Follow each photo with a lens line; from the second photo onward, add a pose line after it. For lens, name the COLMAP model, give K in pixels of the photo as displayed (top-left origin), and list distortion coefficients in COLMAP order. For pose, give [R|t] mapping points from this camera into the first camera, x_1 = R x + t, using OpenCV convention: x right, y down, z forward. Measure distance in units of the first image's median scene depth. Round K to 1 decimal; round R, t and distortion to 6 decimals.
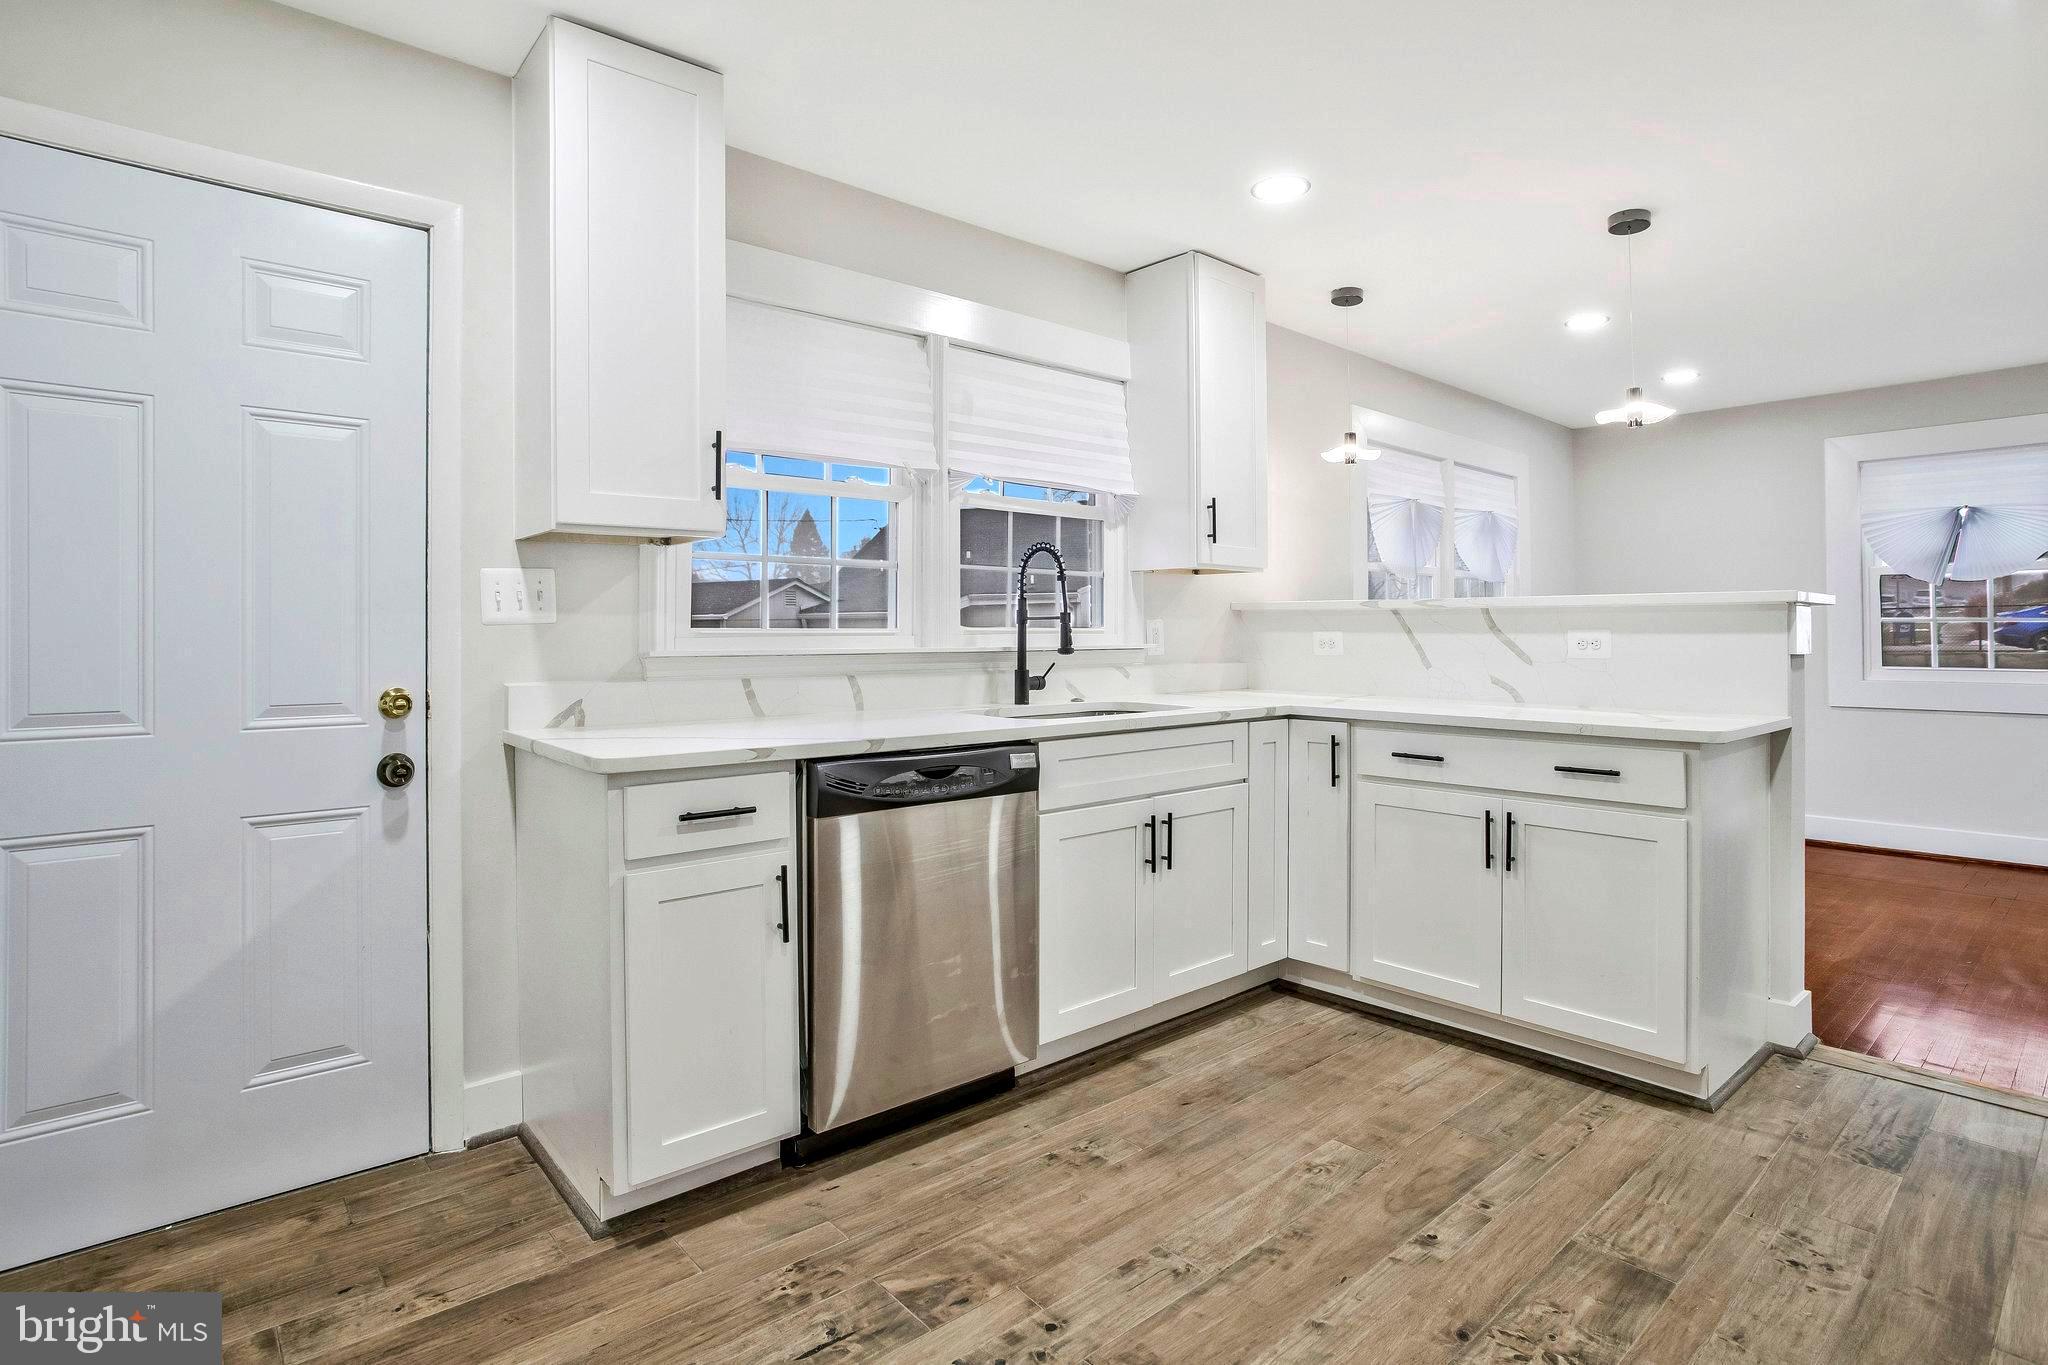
lens RADIAL K [[1029.5, 0, 1028.4], [0, 1029.5, 628.1], [0, 0, 1]] dist [-0.041610, 0.011334]
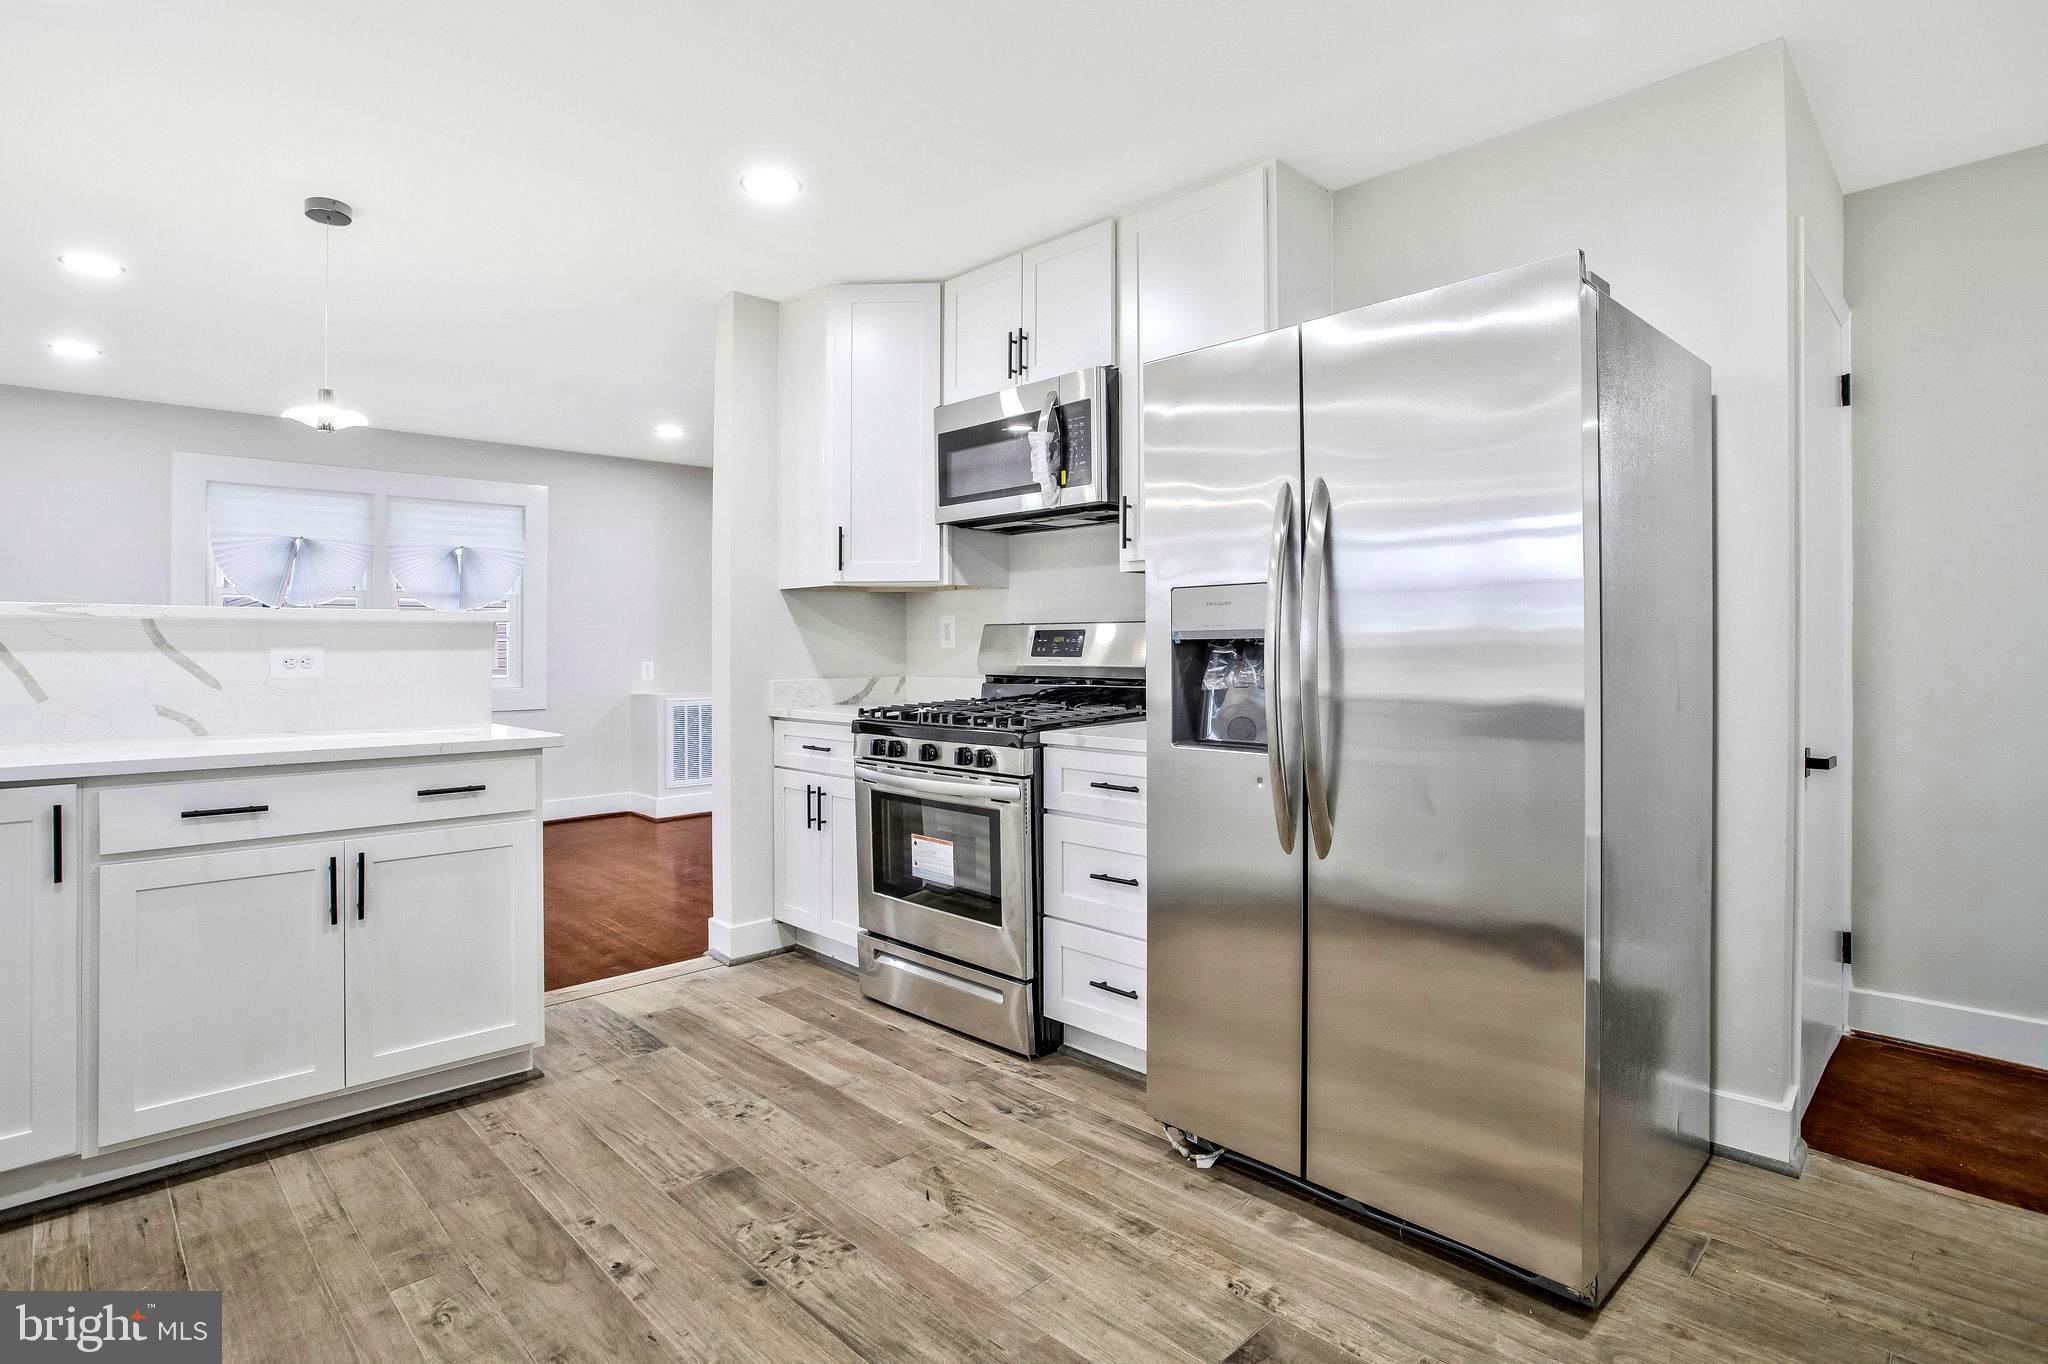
lens RADIAL K [[1012.1, 0, 1017.4], [0, 1012.1, 653.7], [0, 0, 1]] dist [-0.023646, 0.001054]
pose [[-0.030583, -0.004778, 0.999521, -0.412817], [-0.001975, 0.999987, 0.004720, 0.002945], [-0.999530, -0.001830, -0.030592, 0.458892]]
